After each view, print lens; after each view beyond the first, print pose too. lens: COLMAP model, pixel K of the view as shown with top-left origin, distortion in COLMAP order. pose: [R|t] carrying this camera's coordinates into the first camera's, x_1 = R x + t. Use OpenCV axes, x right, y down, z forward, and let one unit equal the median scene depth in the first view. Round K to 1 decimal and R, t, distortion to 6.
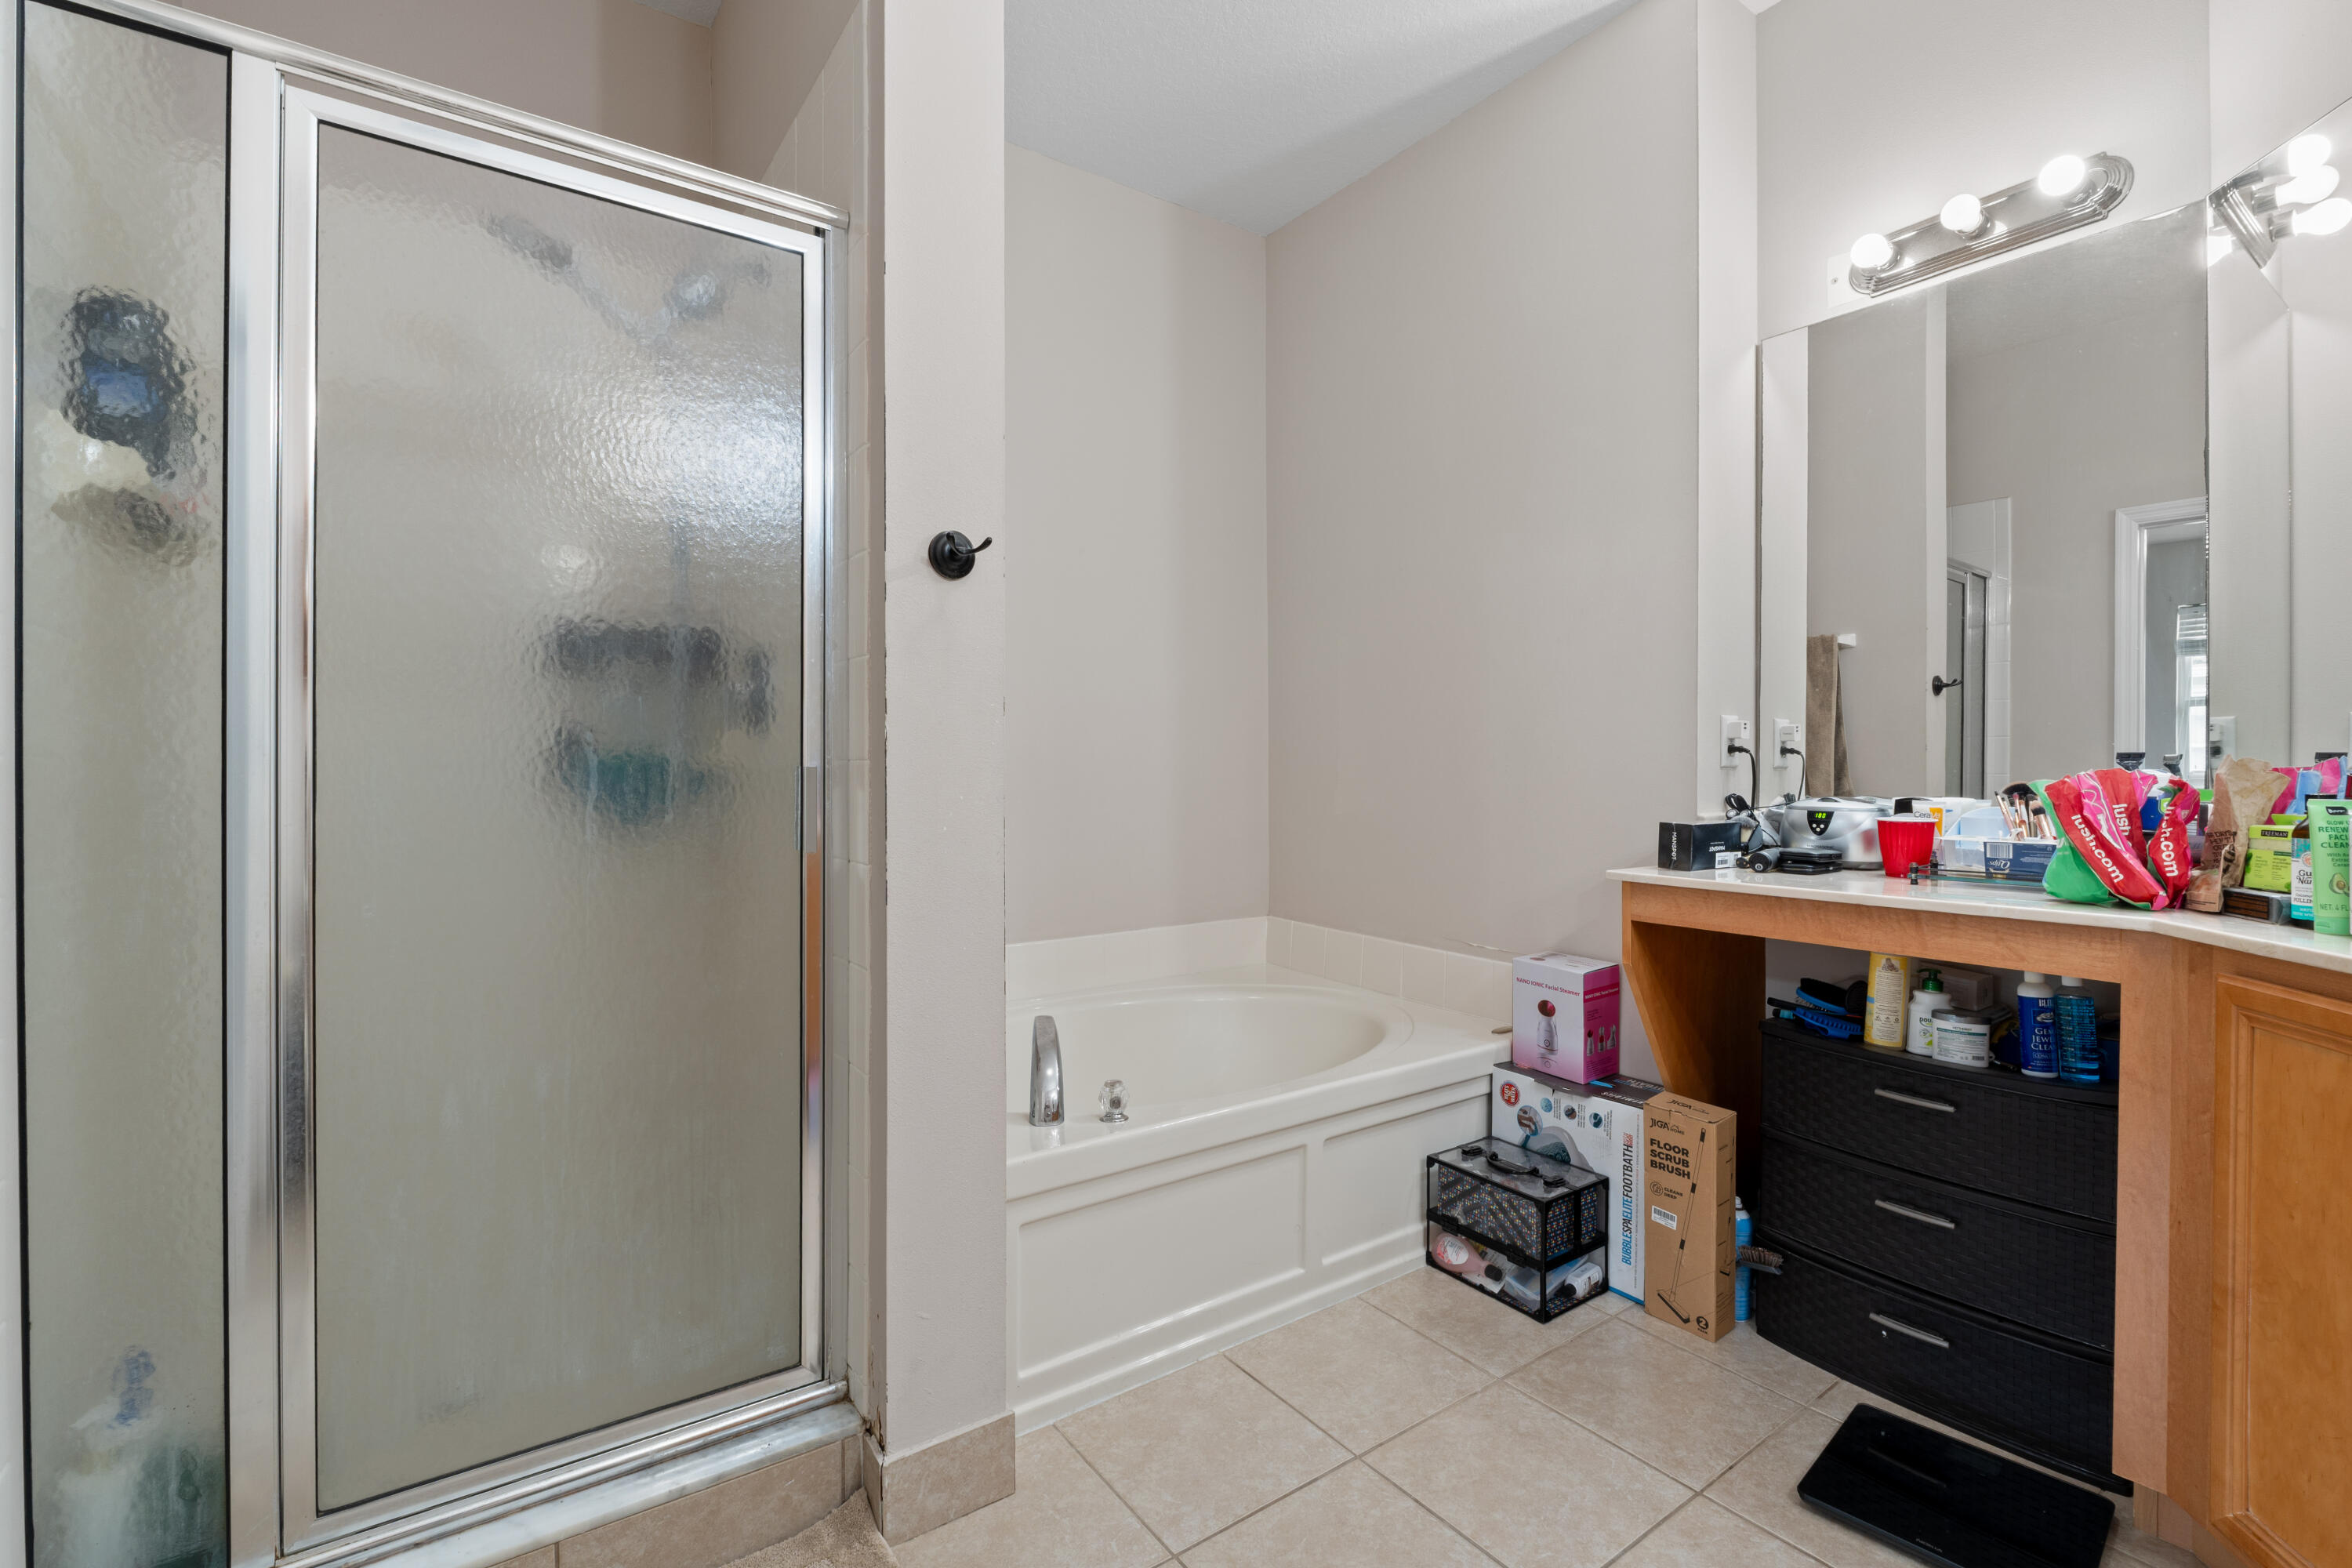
lens RADIAL K [[1041.4, 0, 1178.9], [0, 1041.4, 778.2], [0, 0, 1]] dist [-0.009166, 0.000464]
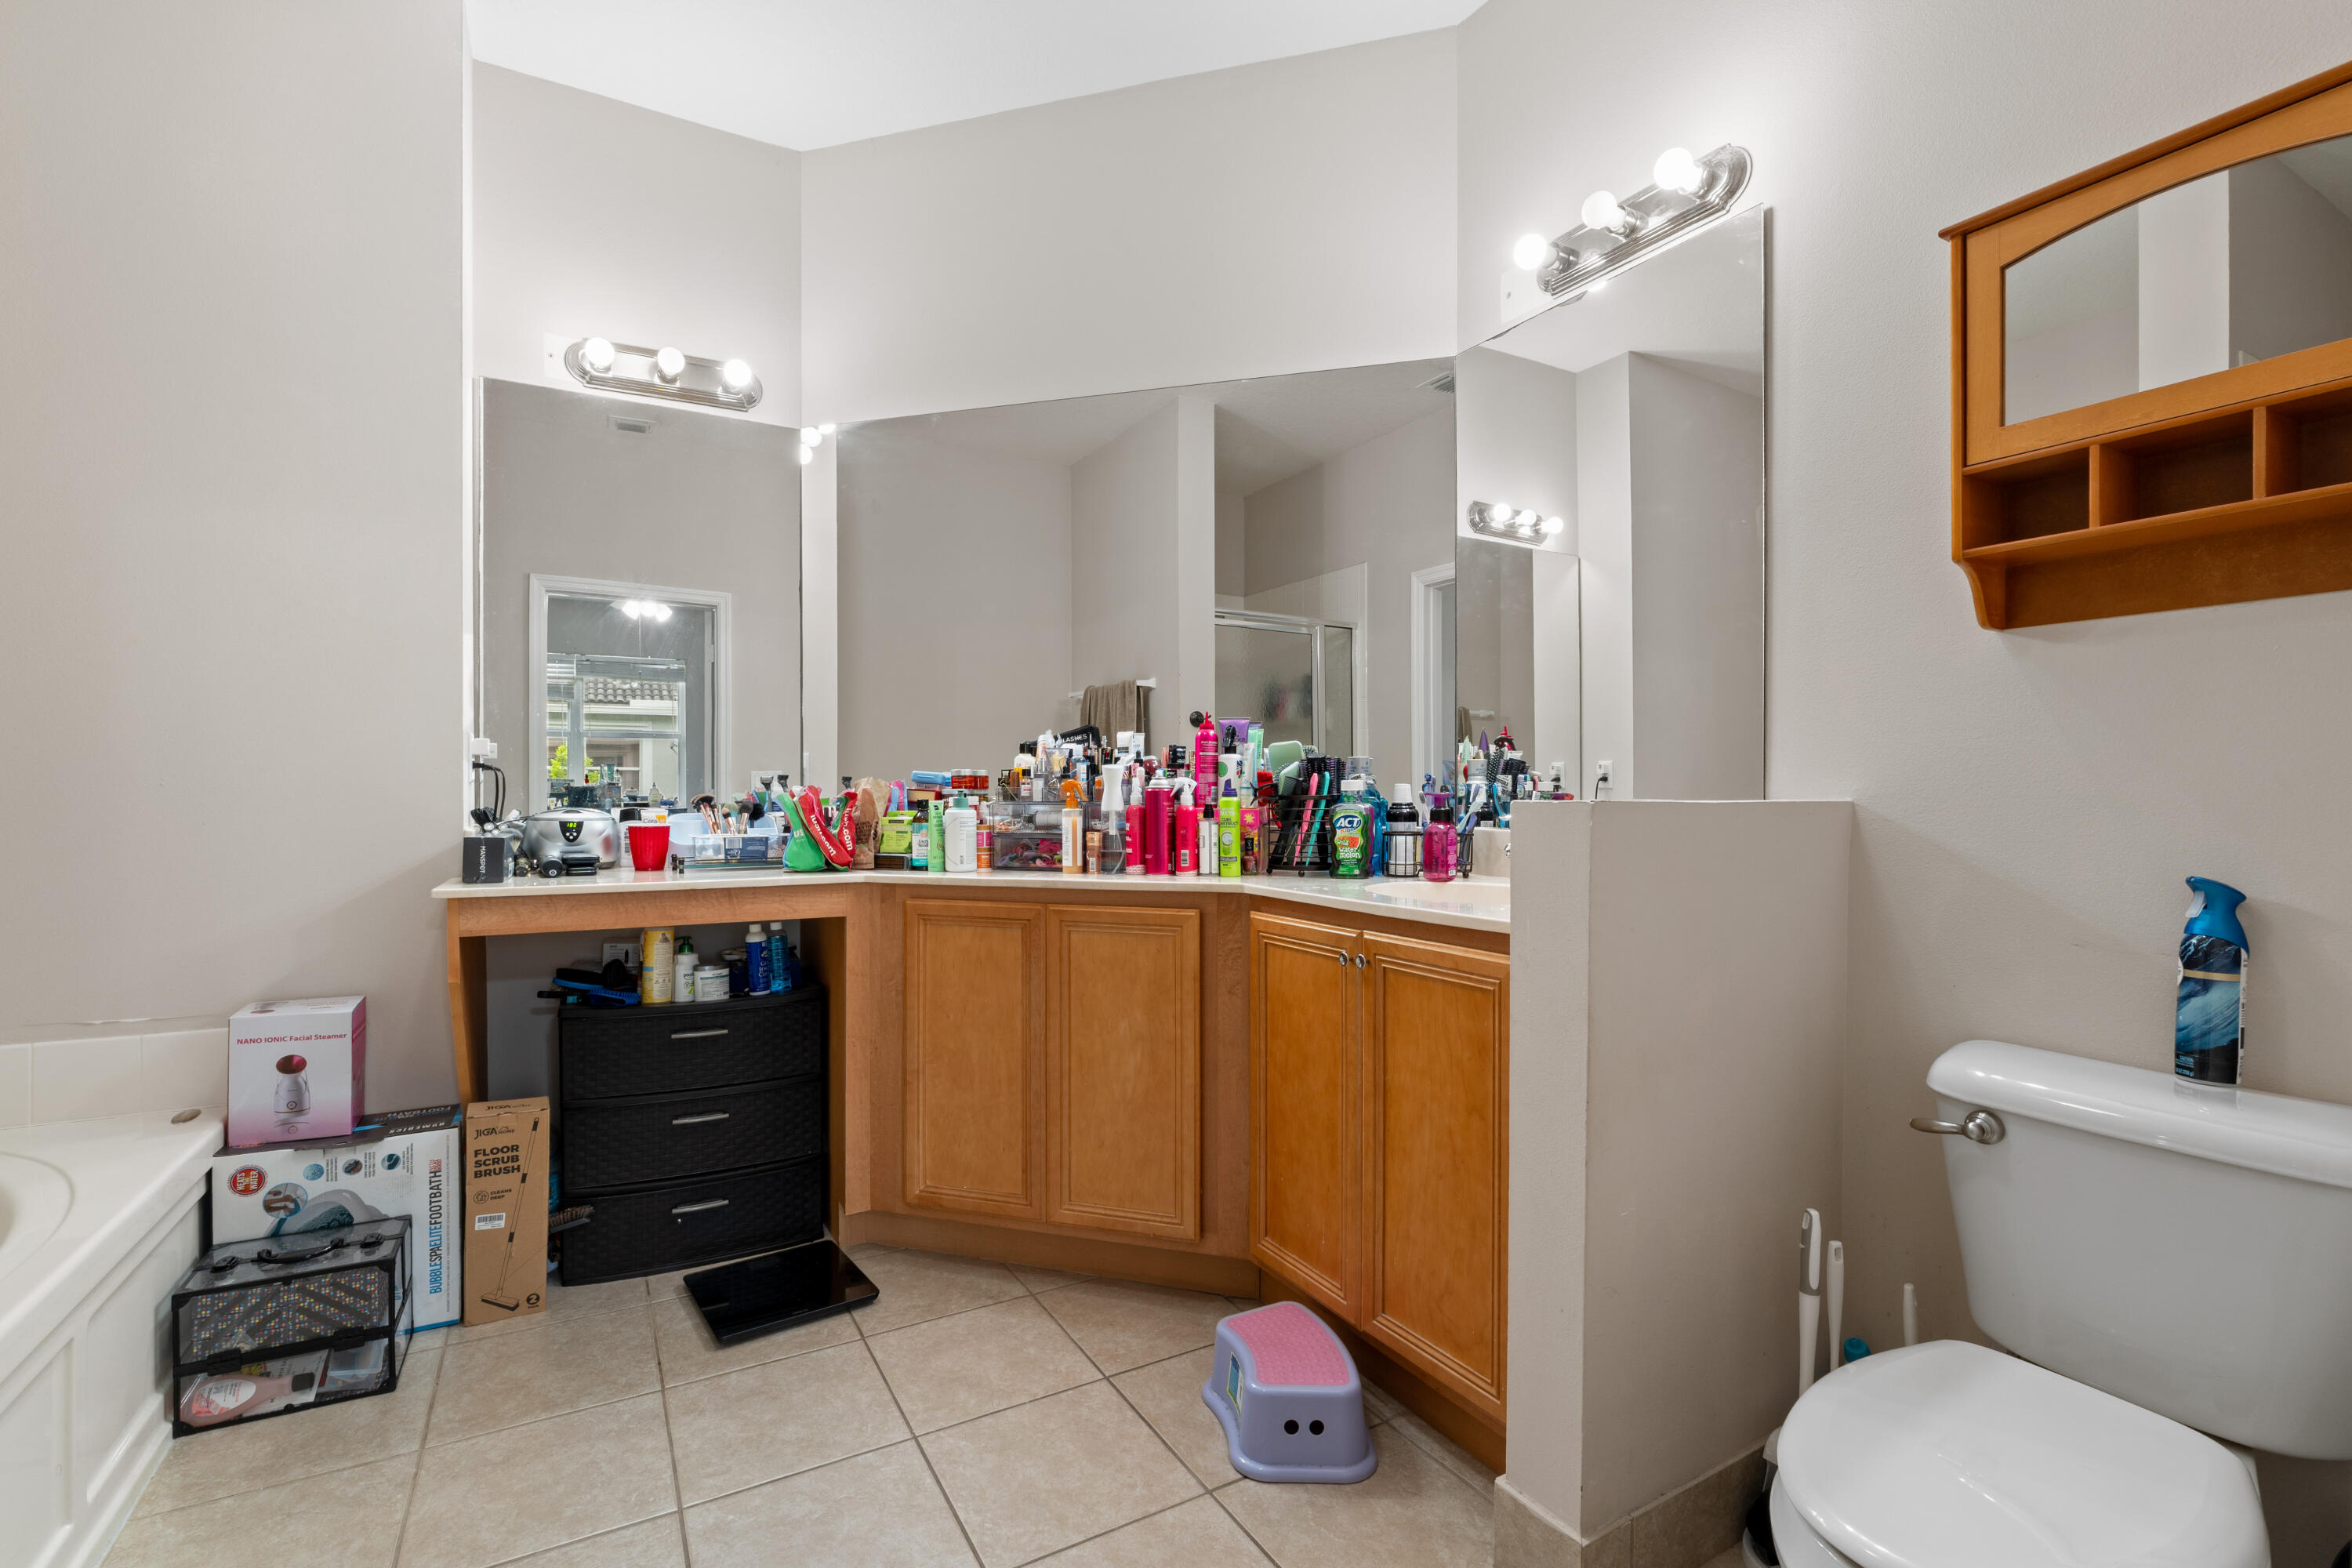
lens RADIAL K [[1041.4, 0, 1171.1], [0, 1041.4, 805.7], [0, 0, 1]] dist [-0.009166, 0.000464]
pose [[0.099947, -0.017693, 0.994835, -0.463053], [0.005939, 0.999835, 0.017185, -0.001542], [-0.994975, 0.004191, 0.100036, 0.218055]]
